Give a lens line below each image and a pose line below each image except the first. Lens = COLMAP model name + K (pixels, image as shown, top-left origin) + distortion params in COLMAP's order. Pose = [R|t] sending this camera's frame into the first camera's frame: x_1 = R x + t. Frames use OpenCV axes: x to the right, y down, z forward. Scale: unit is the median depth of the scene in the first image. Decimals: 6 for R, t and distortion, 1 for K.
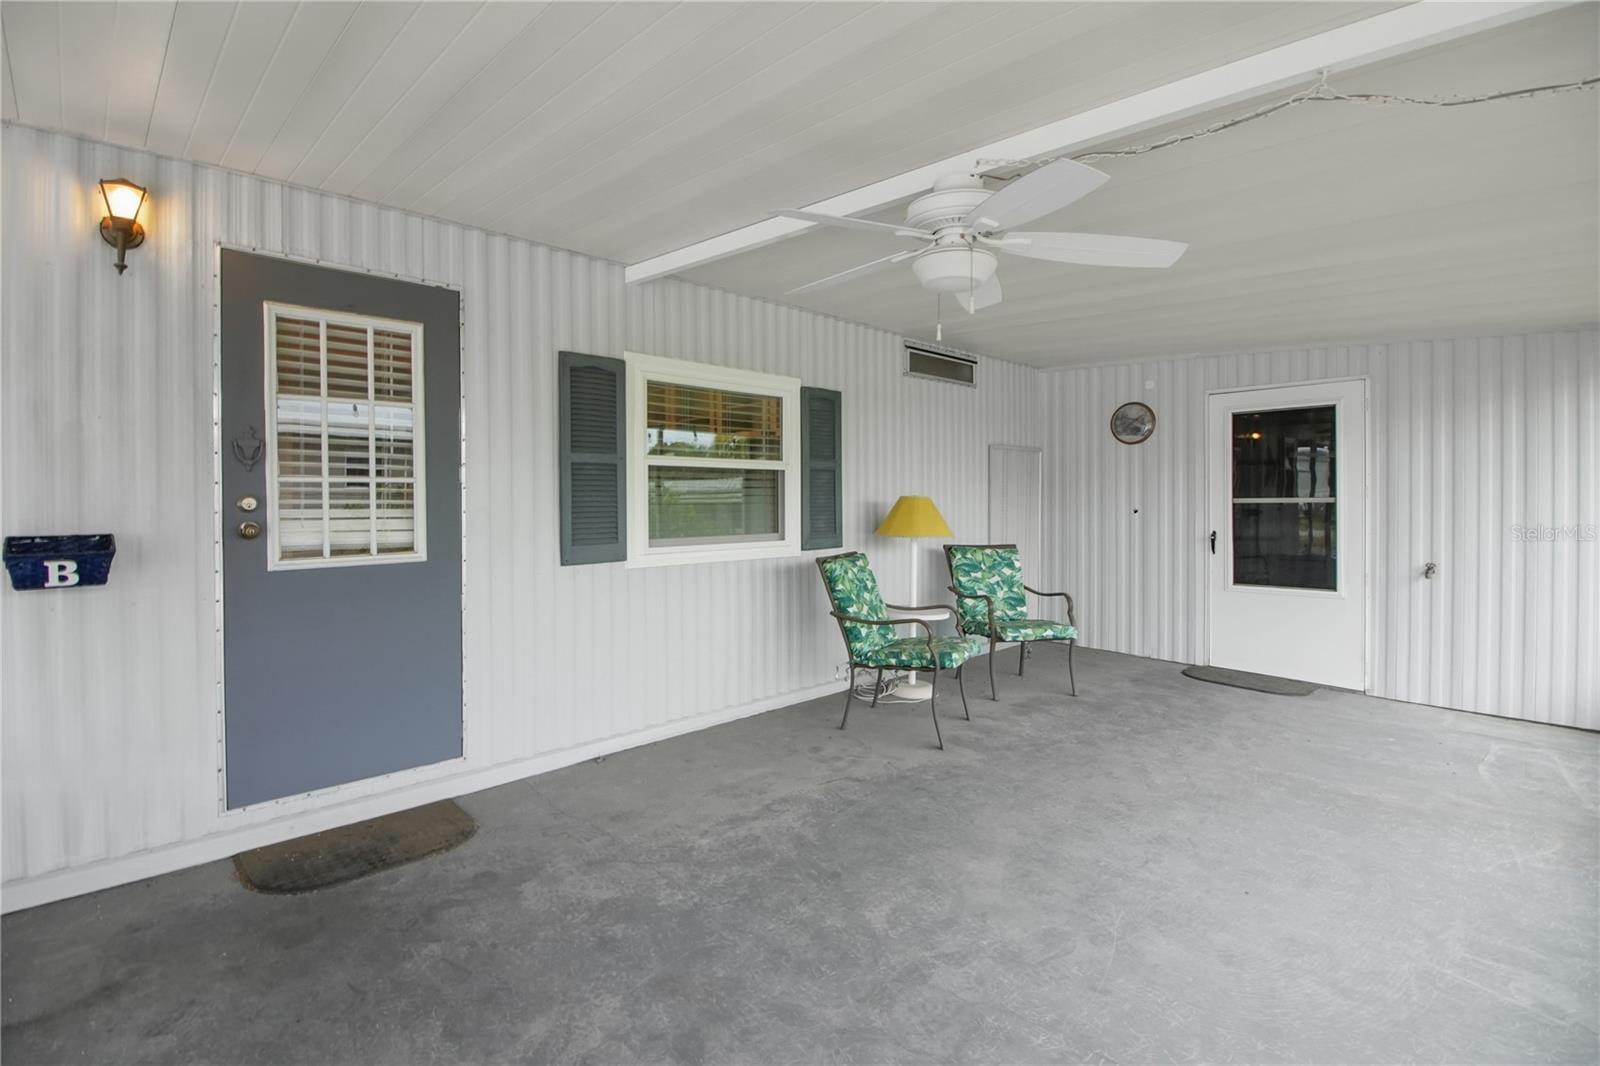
lens RADIAL K [[737.3, 0, 805.5], [0, 737.3, 506.6], [0, 0, 1]] dist [0.000392, -0.013376]
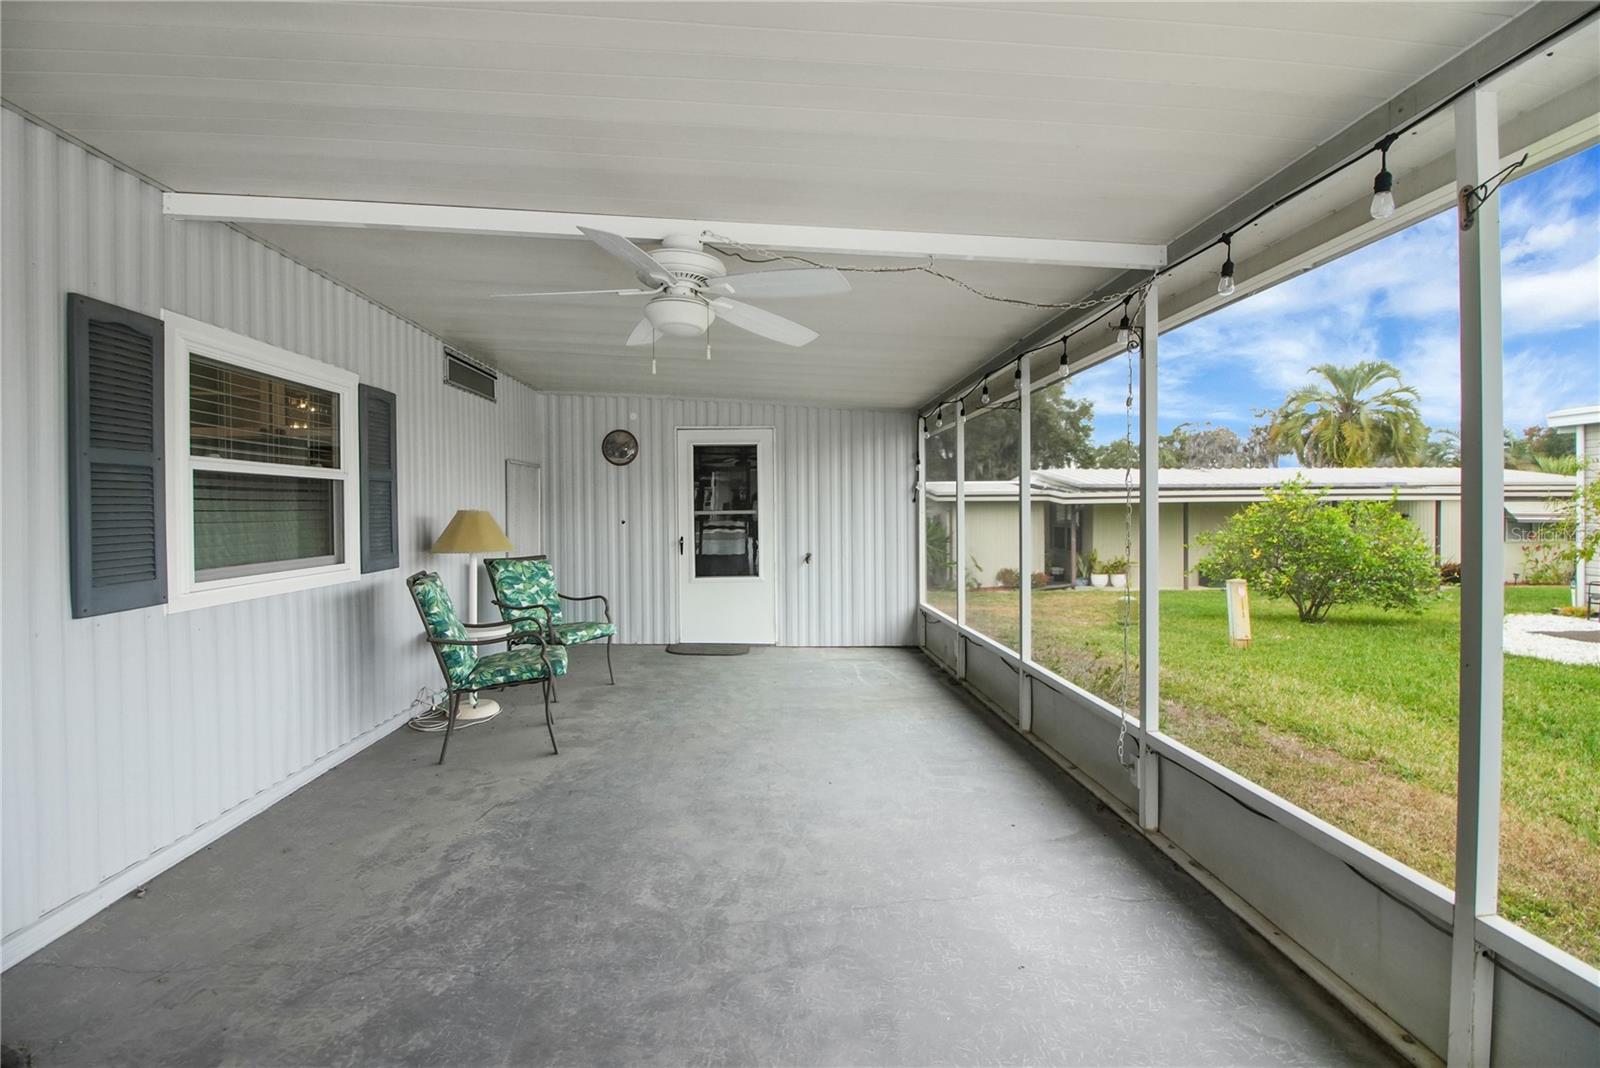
lens RADIAL K [[705.1, 0, 775.8], [0, 705.1, 511.5], [0, 0, 1]] dist [-0.000079, -0.011902]
pose [[0.651895, -0.004055, 0.758298, -0.341978], [0.009759, 0.999948, -0.003043, -0.006652], [-0.758246, 0.009384, 0.651901, 0.105237]]
